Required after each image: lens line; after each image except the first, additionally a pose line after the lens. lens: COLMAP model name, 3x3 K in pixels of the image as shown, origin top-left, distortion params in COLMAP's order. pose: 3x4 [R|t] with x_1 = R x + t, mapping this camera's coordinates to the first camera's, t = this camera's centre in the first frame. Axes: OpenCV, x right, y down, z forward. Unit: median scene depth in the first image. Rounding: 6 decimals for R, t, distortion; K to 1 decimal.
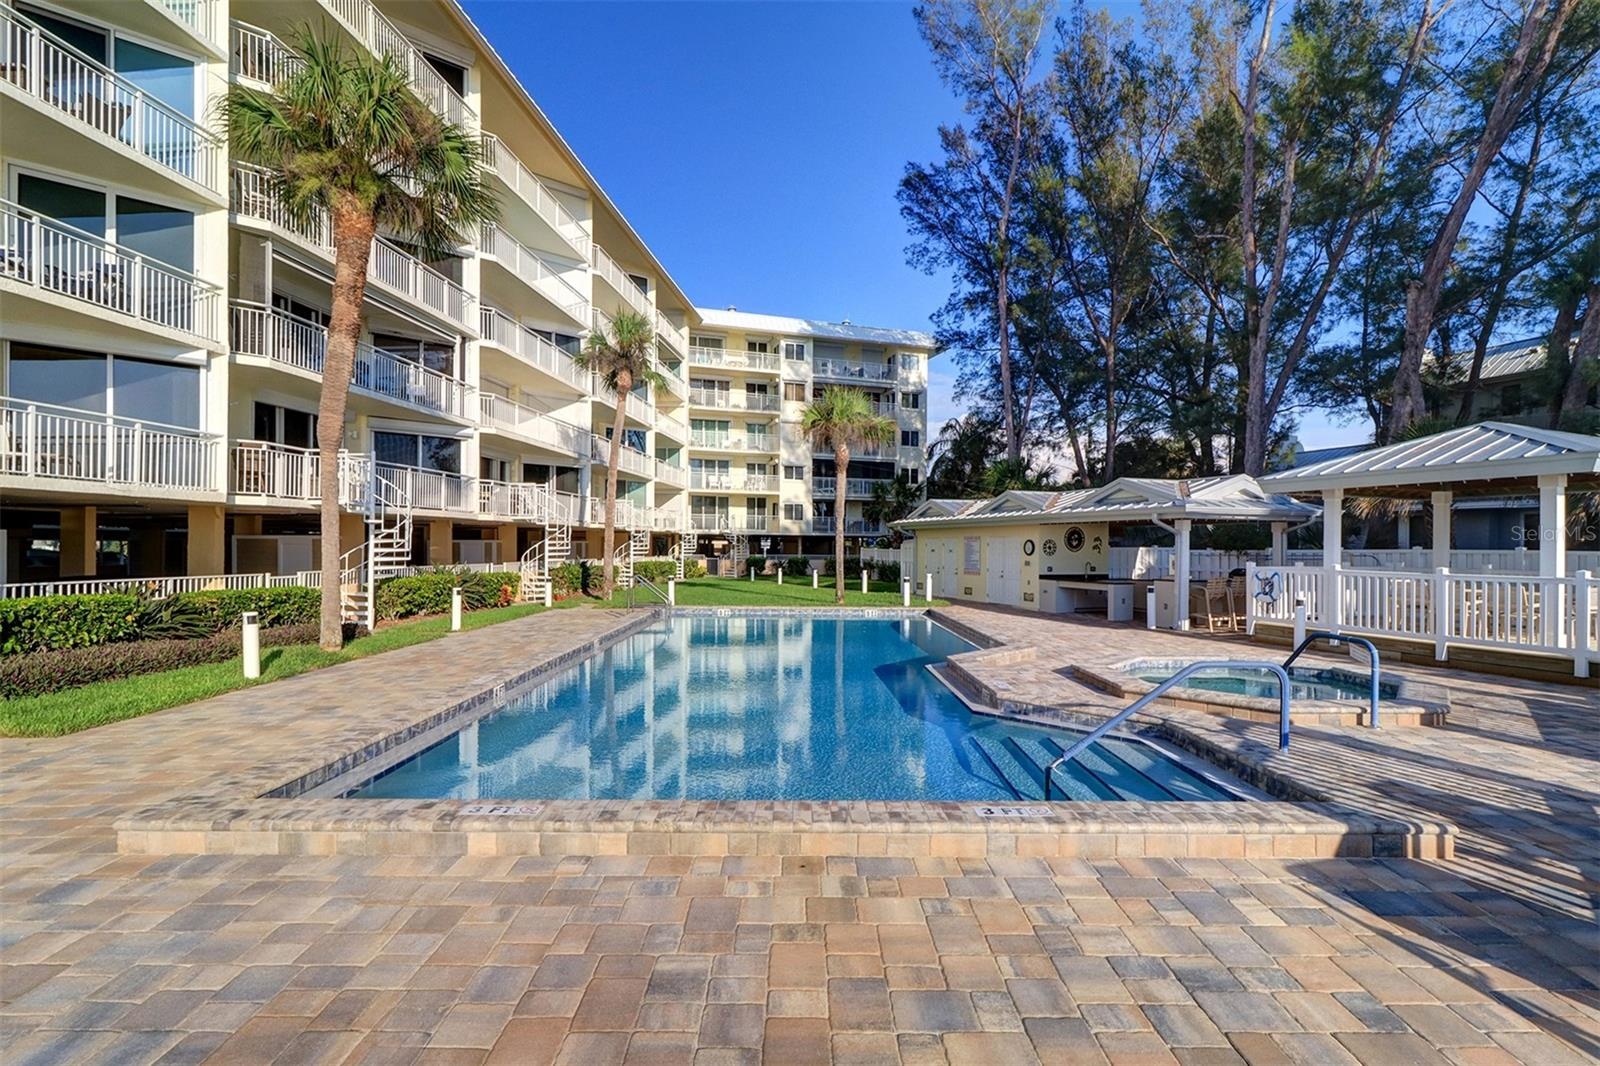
lens RADIAL K [[754.3, 0, 800.2], [0, 754.3, 546.4], [0, 0, 1]] dist [0.001427, -0.000186]
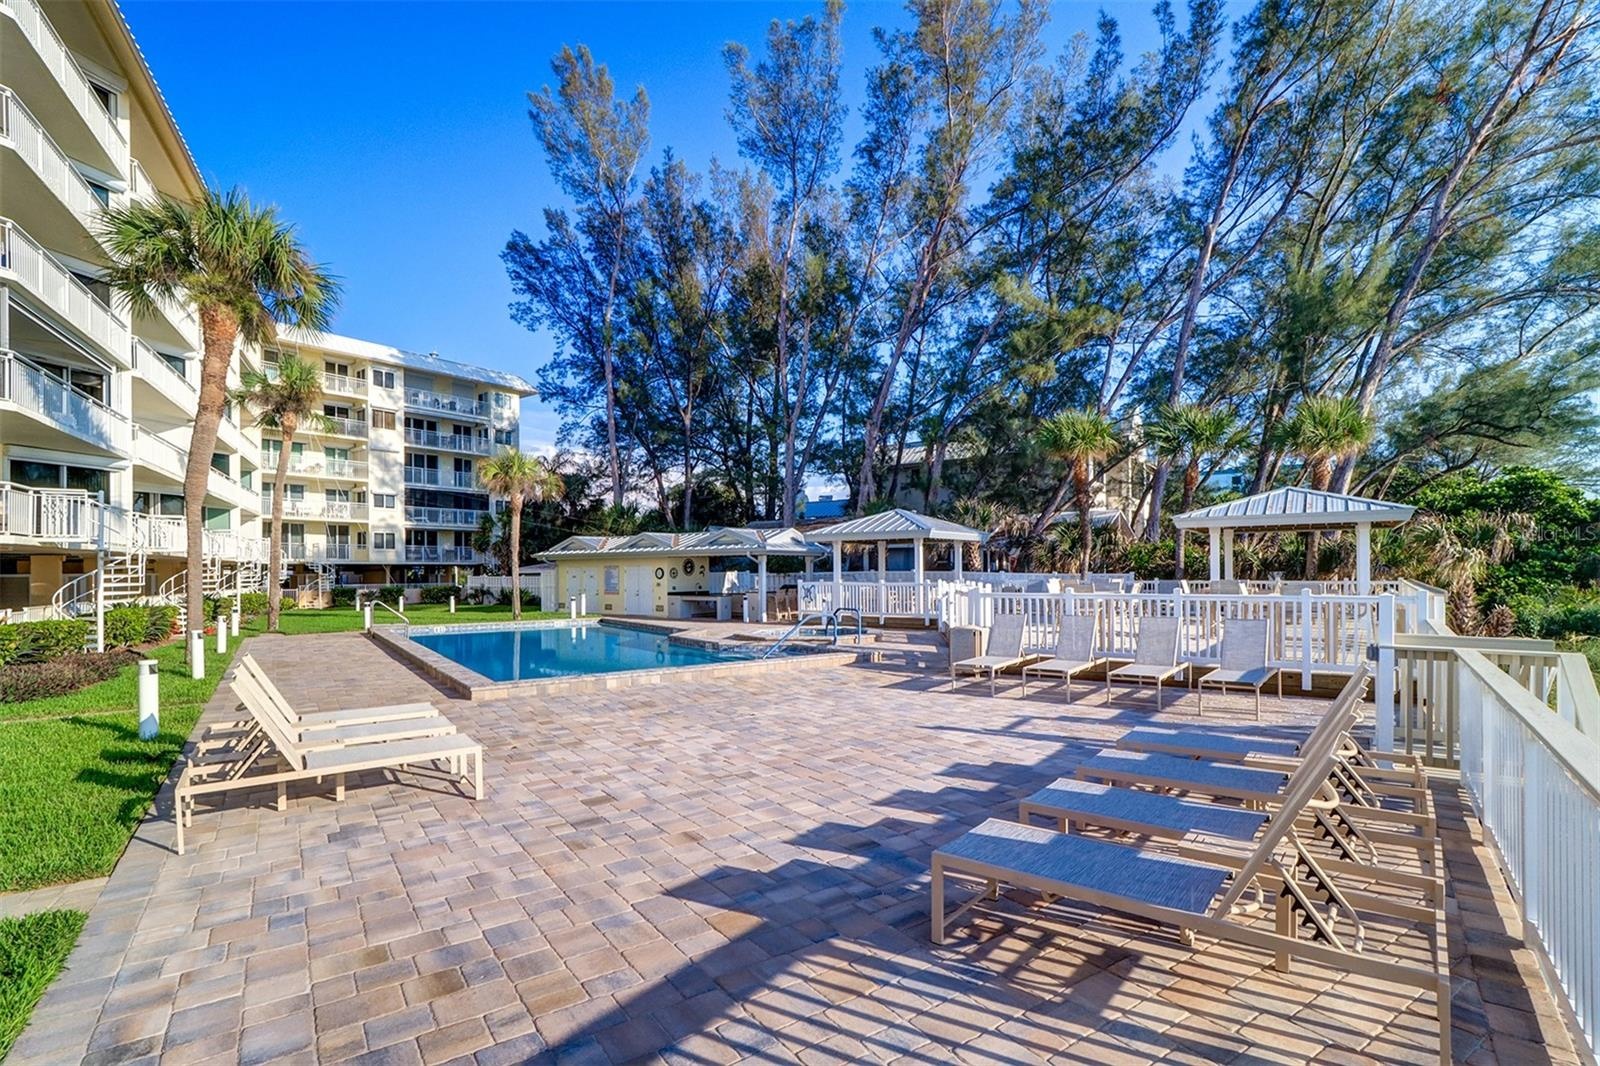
lens RADIAL K [[1806.2, 0, 800.0], [0, 1806.2, 533.0], [0, 0, 1]] dist [-0.004534, -0.001833]
pose [[0.798544, -0.001450, 0.601934, -1.170310], [0.013157, 0.999800, -0.015047, -0.014909], [-0.601792, 0.019936, 0.798404, -1.430233]]
